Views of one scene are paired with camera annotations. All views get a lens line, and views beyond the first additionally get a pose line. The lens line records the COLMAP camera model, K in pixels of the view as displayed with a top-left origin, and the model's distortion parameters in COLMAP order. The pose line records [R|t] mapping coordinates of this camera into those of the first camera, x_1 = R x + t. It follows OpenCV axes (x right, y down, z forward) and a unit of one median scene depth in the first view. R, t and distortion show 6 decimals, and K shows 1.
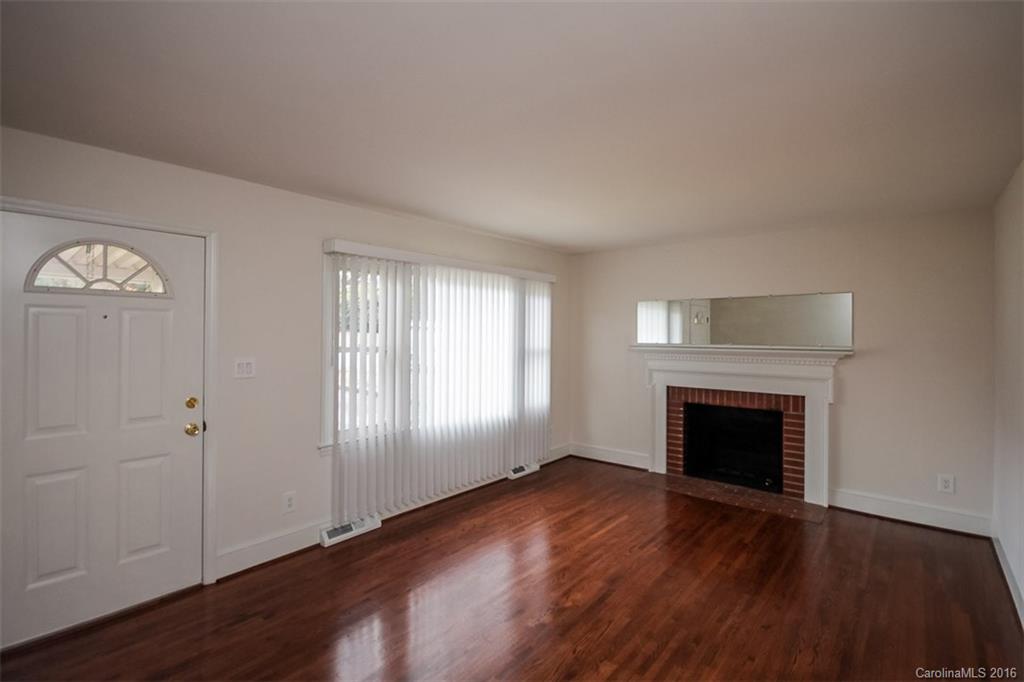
lens RADIAL K [[480.9, 0, 517.9], [0, 480.9, 340.4], [0, 0, 1]] dist [-0.002234, -0.000247]
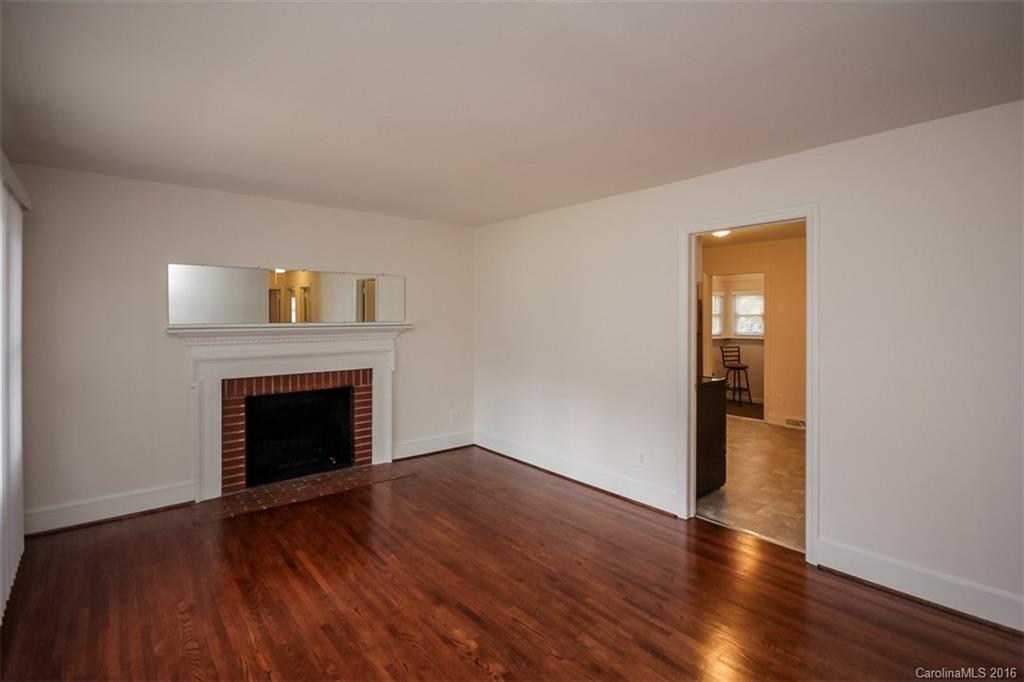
lens RADIAL K [[480.9, 0, 517.9], [0, 480.9, 340.4], [0, 0, 1]] dist [-0.002234, -0.000247]
pose [[0.171729, -0.057211, 0.983482, -0.404061], [0.011677, 0.998360, 0.056037, -0.003551], [-0.985075, 0.001860, 0.172116, 0.489626]]
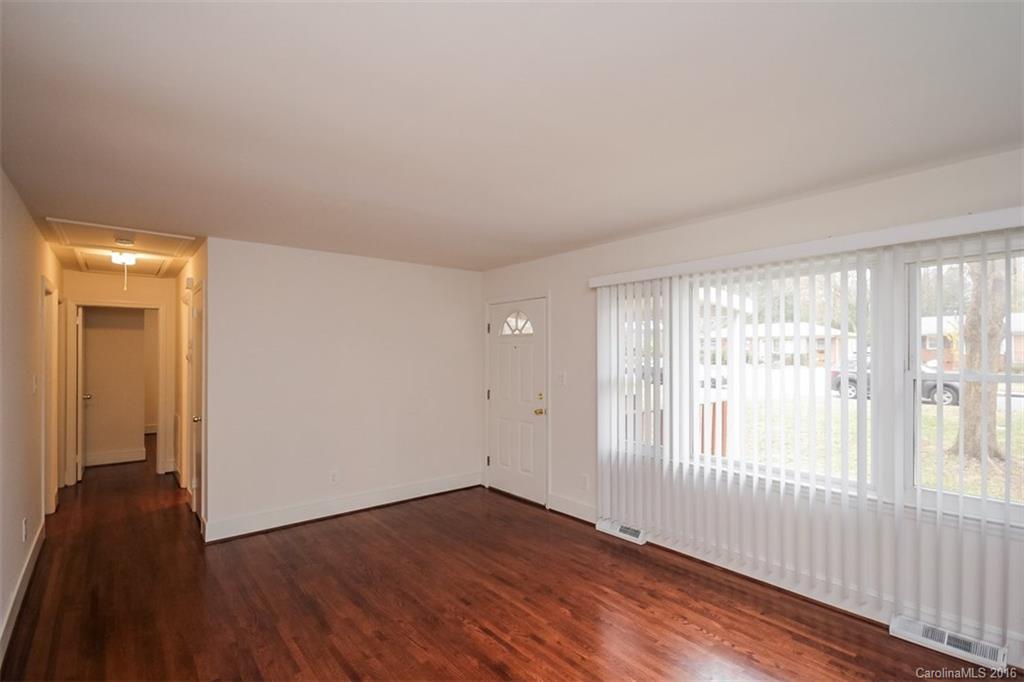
lens RADIAL K [[479.0, 0, 512.4], [0, 479.0, 353.5], [0, 0, 1]] dist [-0.001798, -0.000202]
pose [[-0.190069, -0.005188, -0.981757, 0.657376], [-0.010272, 0.999942, -0.003295, -0.009636], [0.981717, 0.009459, -0.190111, 0.794471]]
